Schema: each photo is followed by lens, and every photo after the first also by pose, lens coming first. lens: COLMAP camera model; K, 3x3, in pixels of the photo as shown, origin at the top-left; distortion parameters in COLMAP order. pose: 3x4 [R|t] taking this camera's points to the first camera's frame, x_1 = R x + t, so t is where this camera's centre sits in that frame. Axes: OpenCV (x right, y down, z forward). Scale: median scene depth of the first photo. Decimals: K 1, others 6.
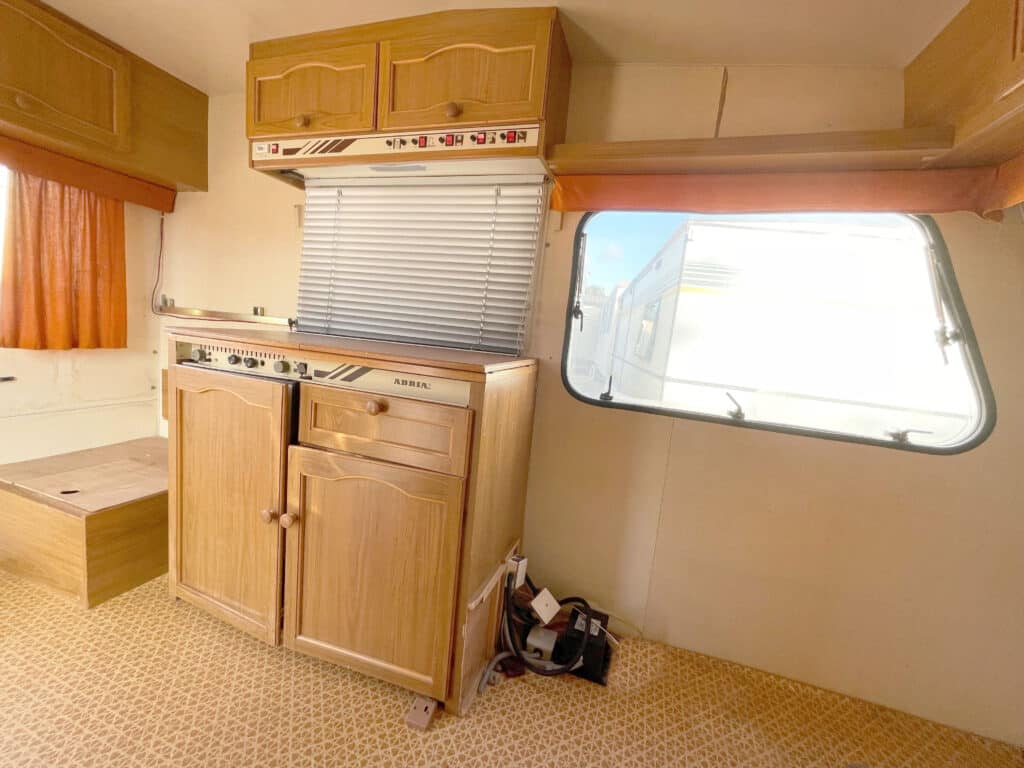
lens RADIAL K [[413.3, 0, 510.8], [0, 413.3, 384.0], [0, 0, 1]] dist [-0.002563, -0.000260]
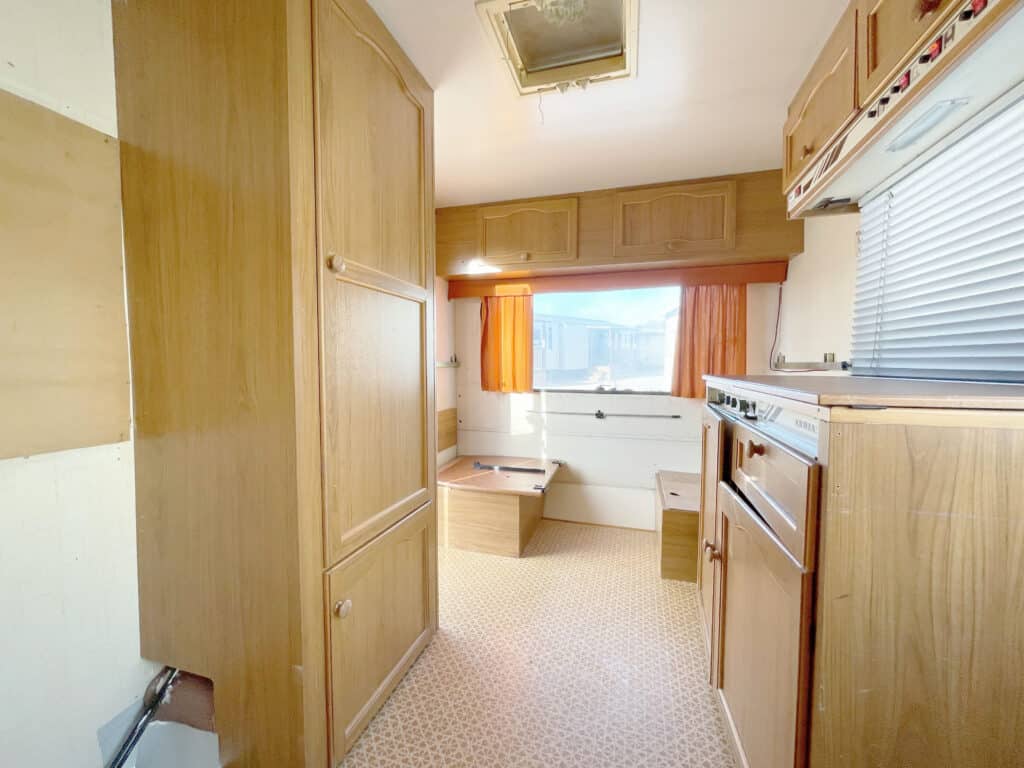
lens RADIAL K [[413.3, 0, 508.6], [0, 413.3, 381.6], [0, 0, 1]] dist [-0.002563, -0.000260]
pose [[0.024106, -0.051501, -0.998382, 0.384604], [-0.123556, 0.990862, -0.054096, 0.022249], [0.992045, 0.124660, 0.017523, 0.356482]]
